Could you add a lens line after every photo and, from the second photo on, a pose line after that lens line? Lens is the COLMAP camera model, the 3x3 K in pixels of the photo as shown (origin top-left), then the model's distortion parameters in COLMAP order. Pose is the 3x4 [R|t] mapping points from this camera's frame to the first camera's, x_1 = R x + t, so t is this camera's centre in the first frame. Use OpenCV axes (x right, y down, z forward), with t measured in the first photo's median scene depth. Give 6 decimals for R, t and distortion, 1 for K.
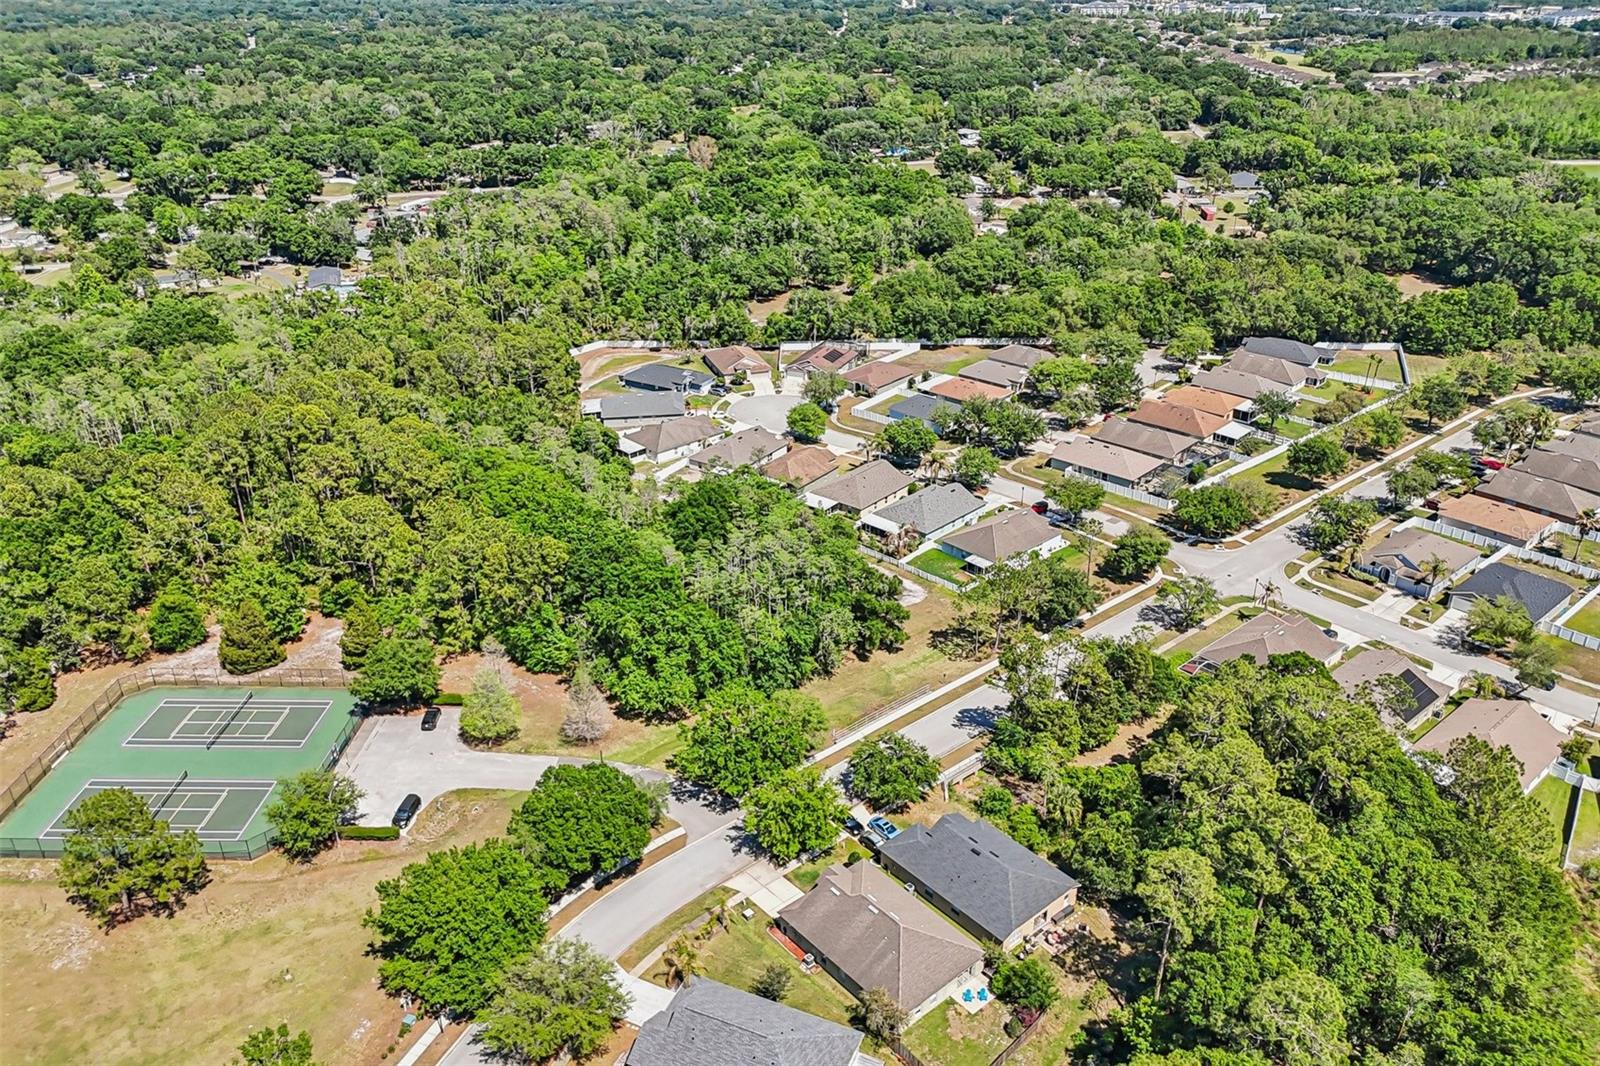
lens RADIAL K [[1184.2, 0, 799.8], [0, 1184.2, 532.1], [0, 0, 1]] dist [0.070002, -0.074018]
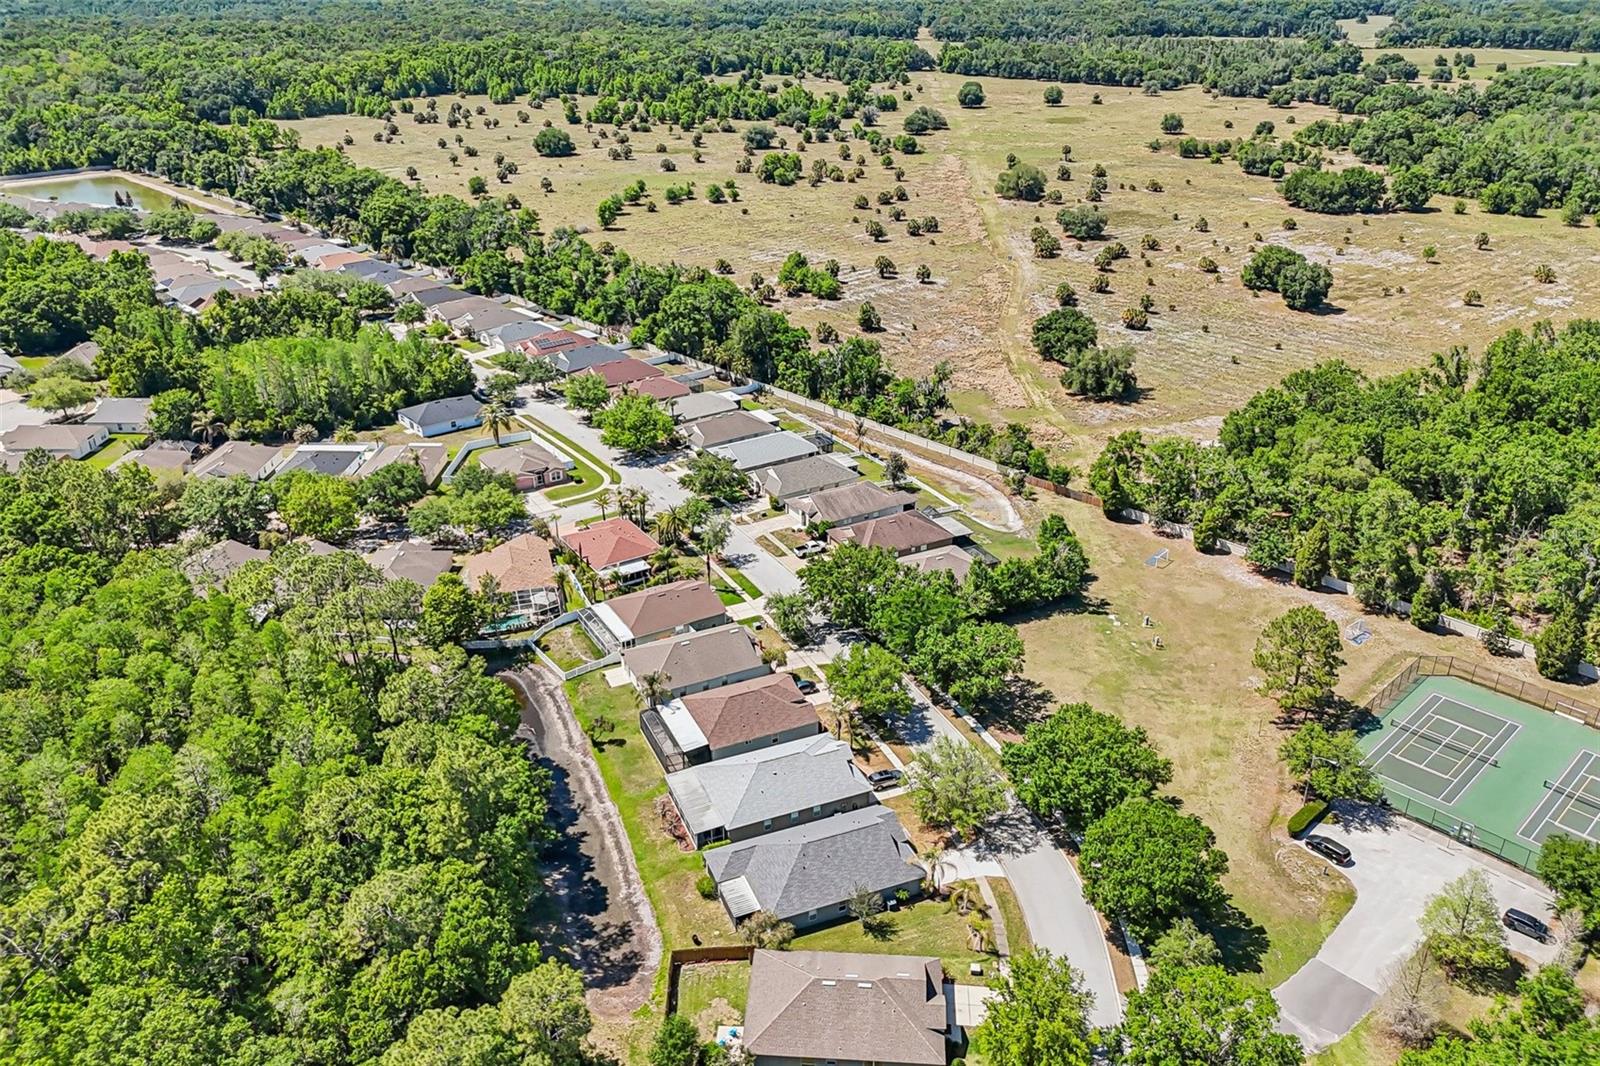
lens RADIAL K [[1184.2, 0, 795.8], [0, 1184.2, 547.8], [0, 0, 1]] dist [0.070002, -0.074018]
pose [[-0.700463, 0.328765, -0.633456, 0.326052], [-0.299934, 0.669788, 0.679282, -0.296795], [0.647605, 0.665807, -0.370553, 0.629337]]
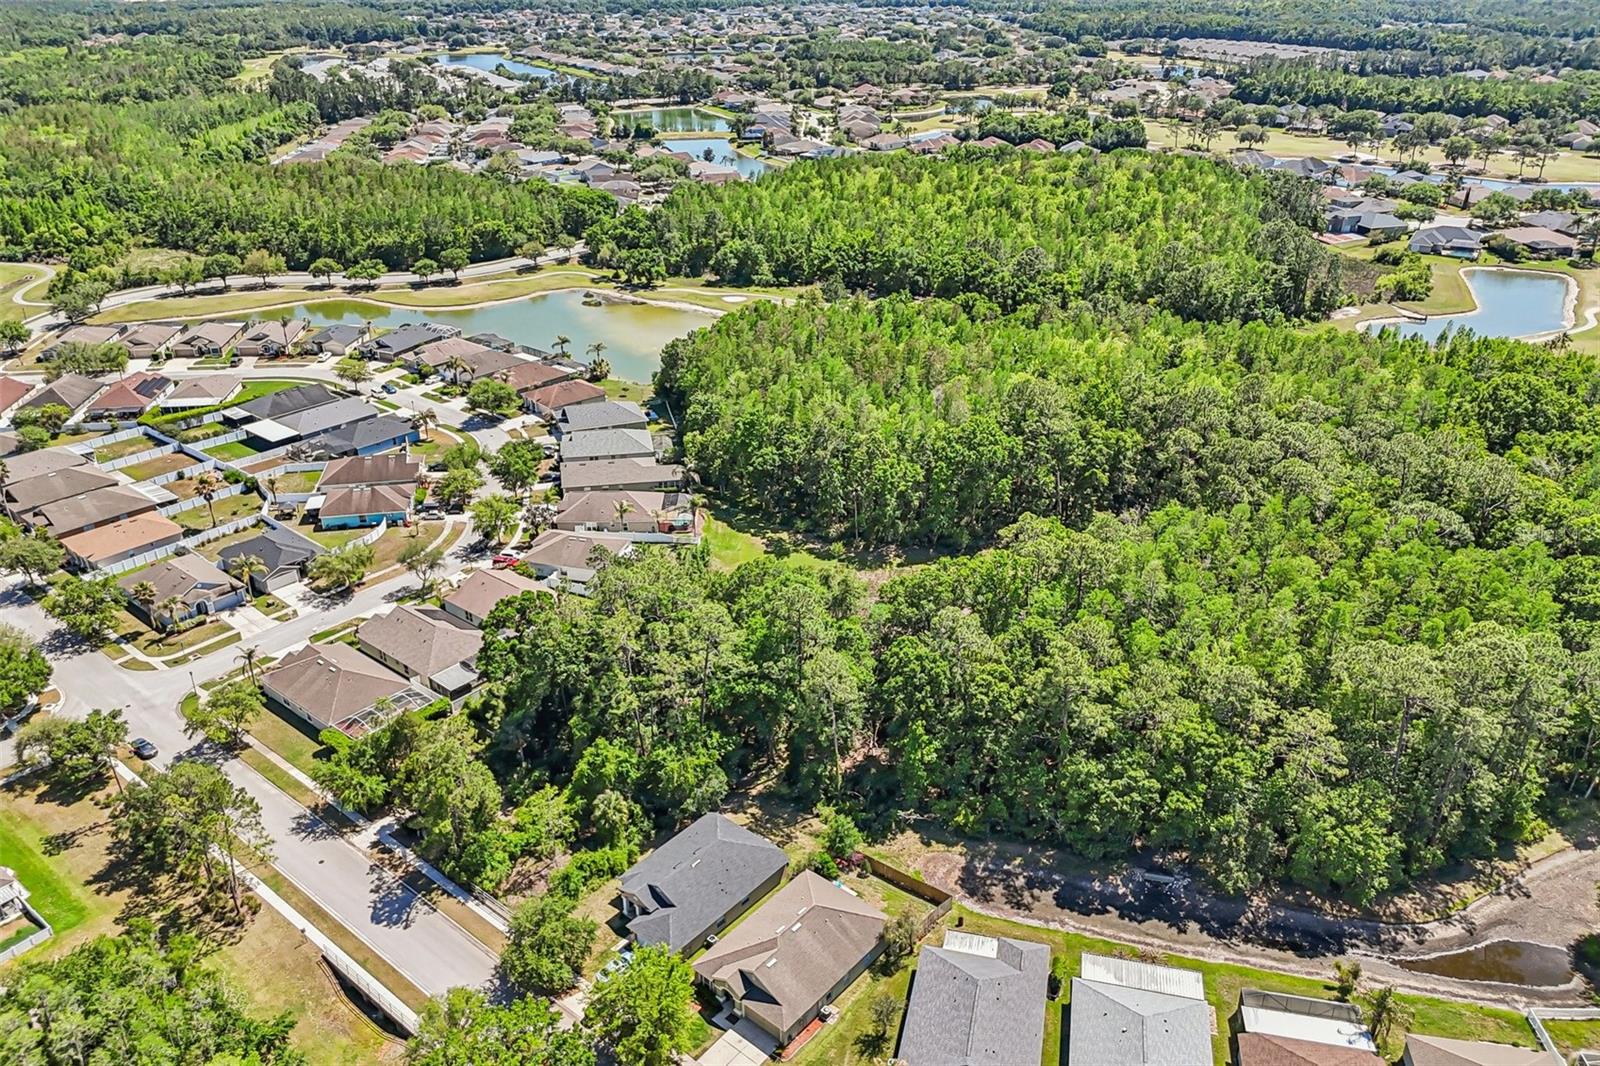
lens RADIAL K [[1184.2, 0, 800.8], [0, 1184.2, 542.3], [0, 0, 1]] dist [0.070002, -0.074018]
pose [[-0.164622, -0.430208, 0.887593, -0.391366], [0.433387, 0.776806, 0.456891, -0.219898], [-0.886045, 0.459885, 0.058567, 0.456794]]
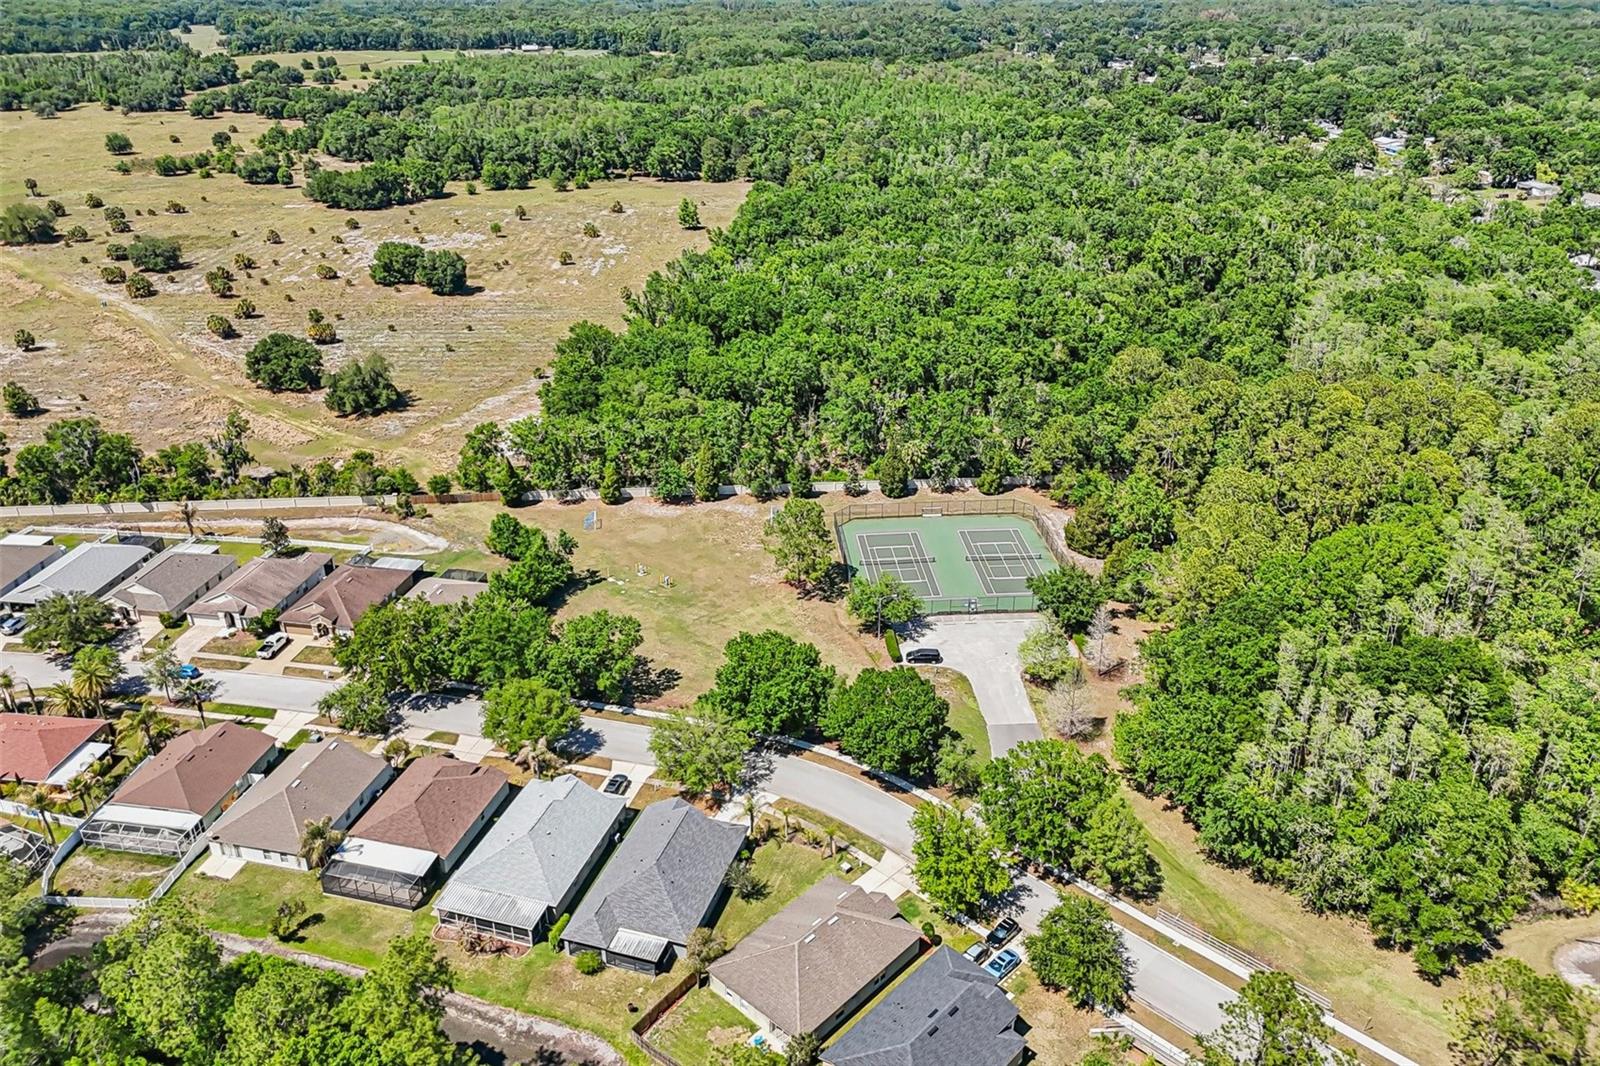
lens RADIAL K [[1184.2, 0, 791.6], [0, 1184.2, 521.2], [0, 0, 1]] dist [0.070002, -0.074018]
pose [[0.102823, 0.432360, -0.895820, 0.453512], [-0.428357, 0.832054, 0.352416, -0.165349], [0.897740, 0.347494, 0.270758, 0.349449]]
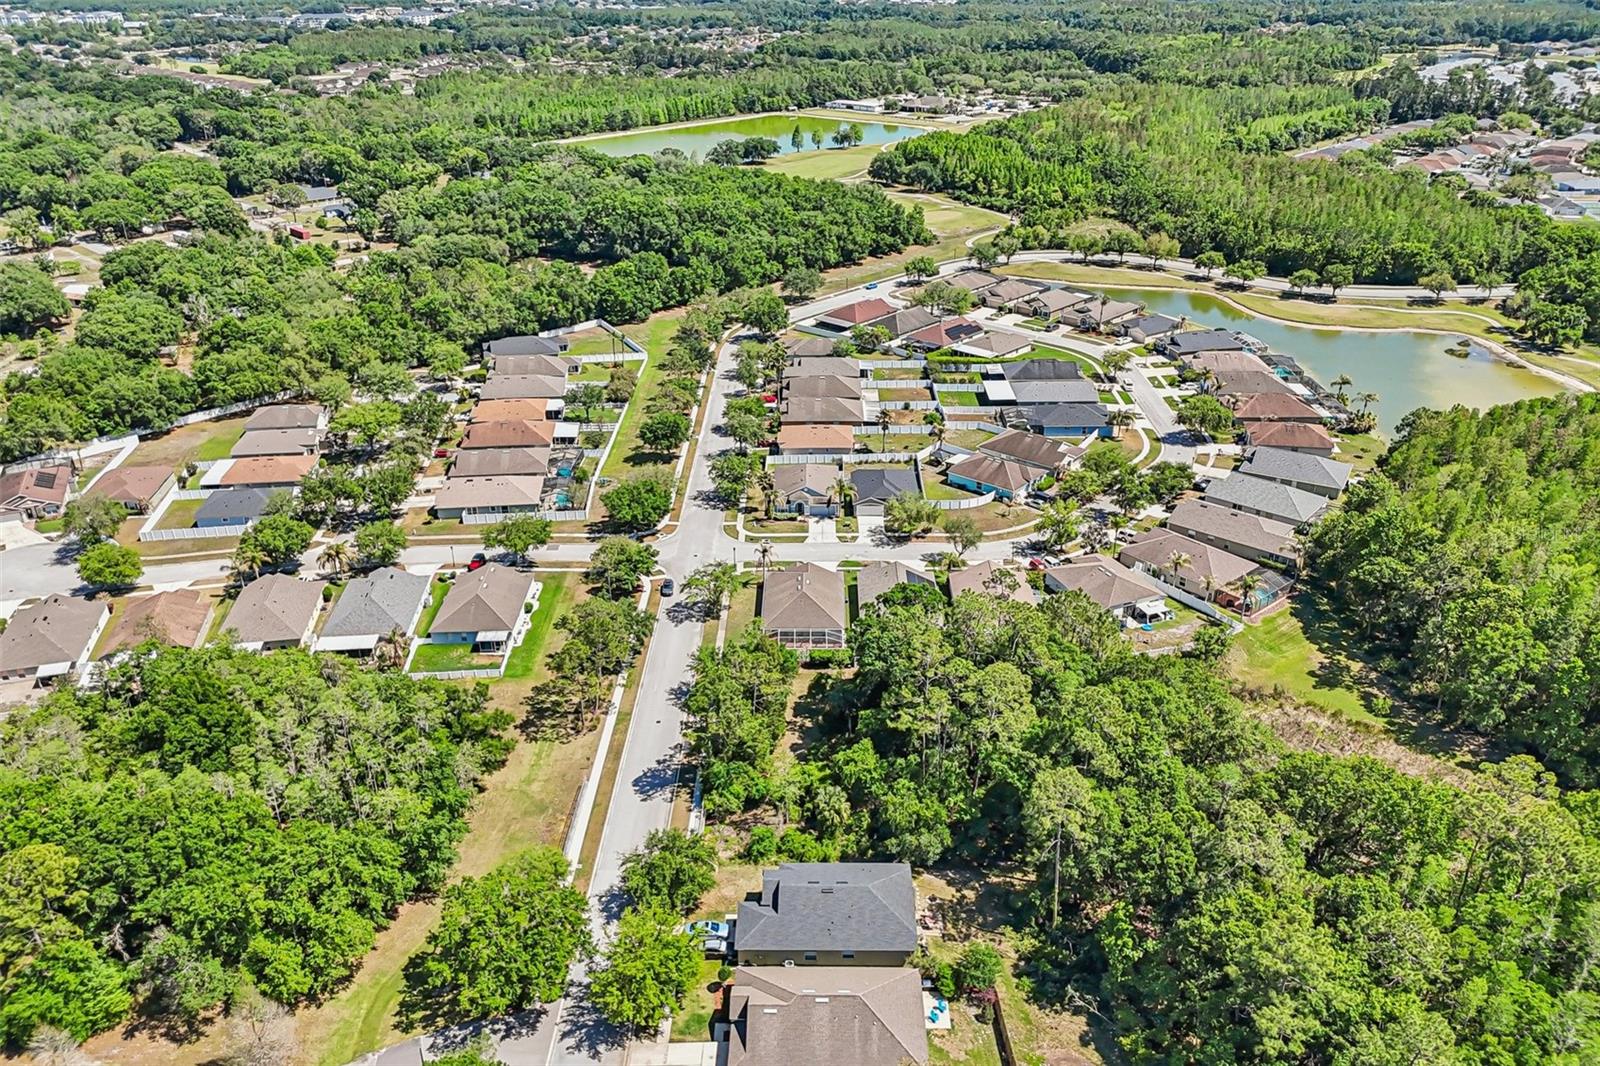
lens RADIAL K [[1184.2, 0, 804.1], [0, 1184.2, 533.7], [0, 0, 1]] dist [0.070002, -0.074018]
pose [[0.657935, -0.327735, 0.678020, -0.260693], [0.329051, 0.934952, 0.132625, -0.083476], [-0.677383, 0.135845, 0.722979, 0.171468]]
